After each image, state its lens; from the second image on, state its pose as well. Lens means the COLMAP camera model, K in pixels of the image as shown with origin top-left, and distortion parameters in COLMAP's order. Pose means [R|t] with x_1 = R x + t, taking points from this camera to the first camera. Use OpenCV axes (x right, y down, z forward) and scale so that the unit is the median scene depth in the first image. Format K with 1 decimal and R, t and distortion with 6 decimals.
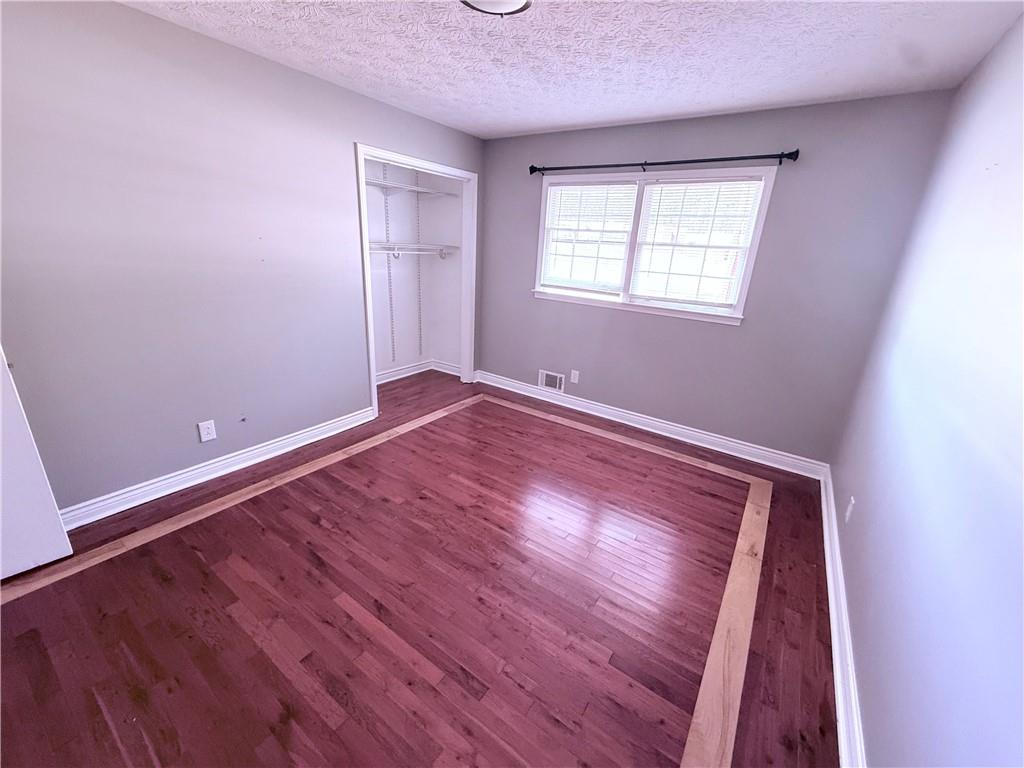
lens RADIAL K [[407.2, 0, 507.1], [0, 407.2, 381.5], [0, 0, 1]] dist [-0.000269, 0.000227]
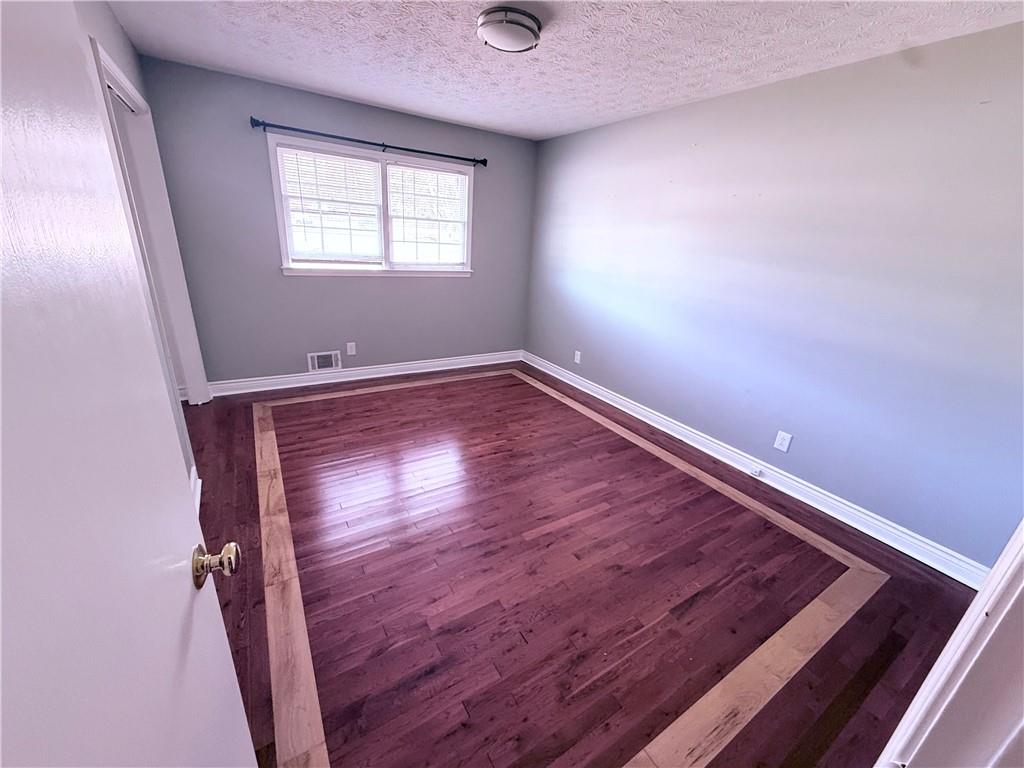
lens RADIAL K [[407.2, 0, 509.3], [0, 407.2, 381.5], [0, 0, 1]] dist [-0.000269, 0.000227]
pose [[0.396935, -0.337575, 0.853514, -0.650752], [0.252390, 0.934205, 0.252113, -0.105028], [-0.882464, 0.115346, 0.456019, 0.224732]]
